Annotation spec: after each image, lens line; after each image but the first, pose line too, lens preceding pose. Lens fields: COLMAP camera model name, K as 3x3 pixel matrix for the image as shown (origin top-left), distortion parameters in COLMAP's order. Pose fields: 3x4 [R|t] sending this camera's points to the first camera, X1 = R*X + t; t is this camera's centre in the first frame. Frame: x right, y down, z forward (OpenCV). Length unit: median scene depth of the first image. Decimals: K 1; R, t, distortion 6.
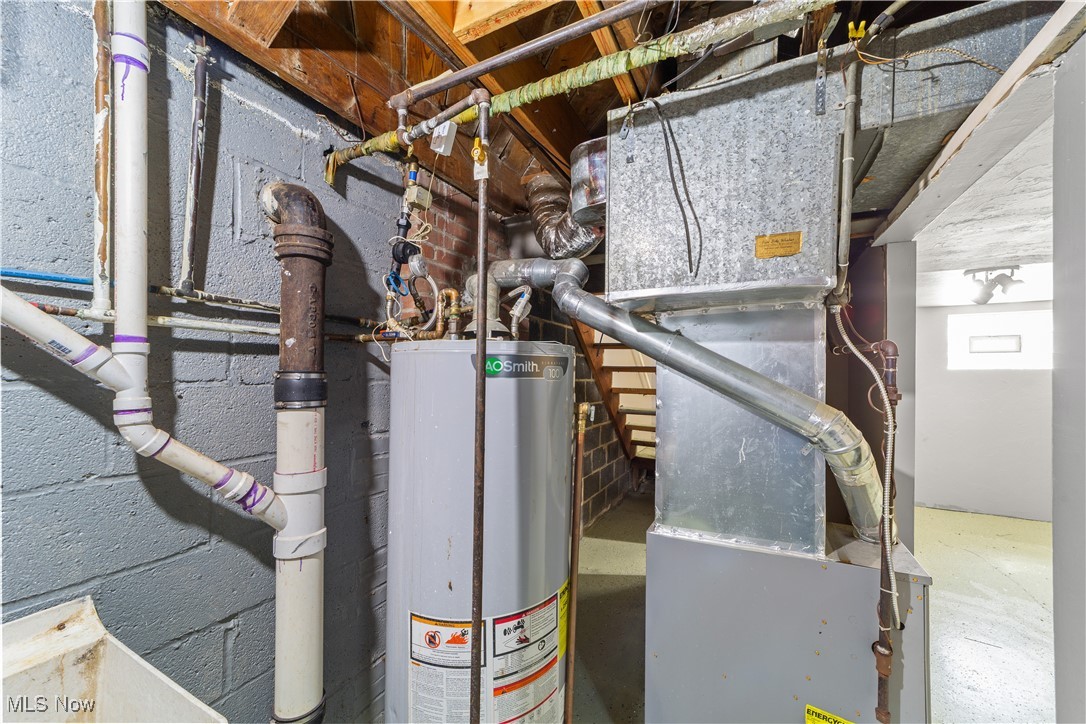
lens RADIAL K [[419.9, 0, 539.1], [0, 419.9, 369.3], [0, 0, 1]] dist [-0.010523, 0.003526]
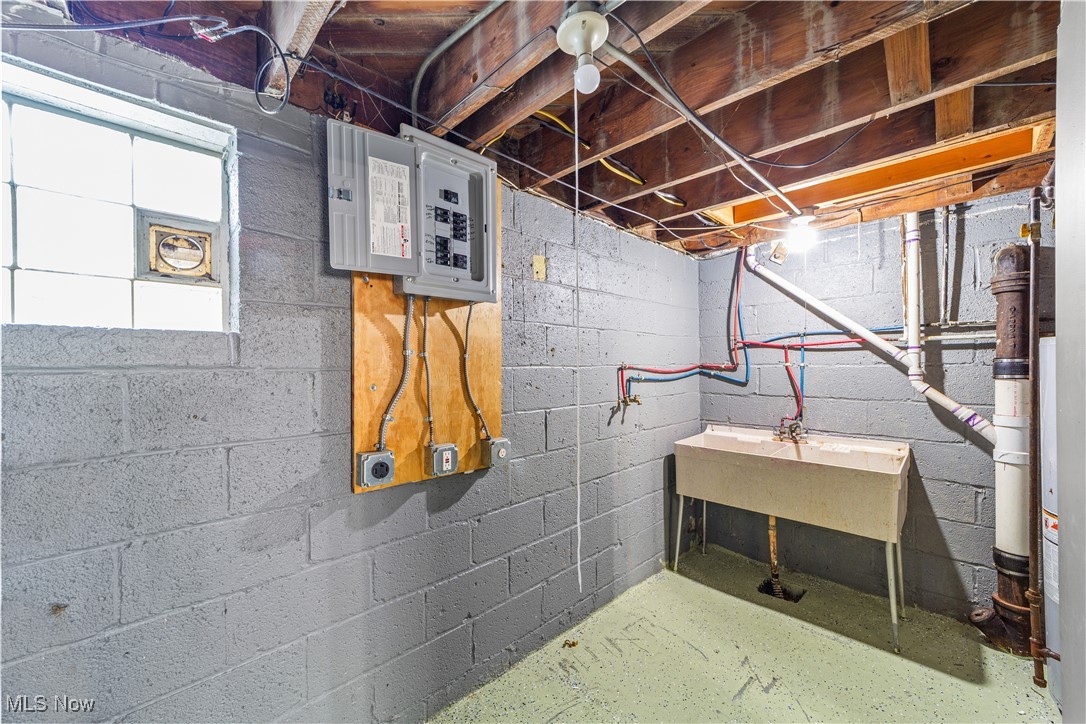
lens RADIAL K [[419.9, 0, 545.9], [0, 419.9, 362.3], [0, 0, 1]] dist [-0.010523, 0.003526]
pose [[-0.310820, -0.012471, -0.950387, 1.809369], [0.016289, 0.999697, -0.018445, 0.026758], [0.950329, -0.021214, -0.310523, -0.305821]]
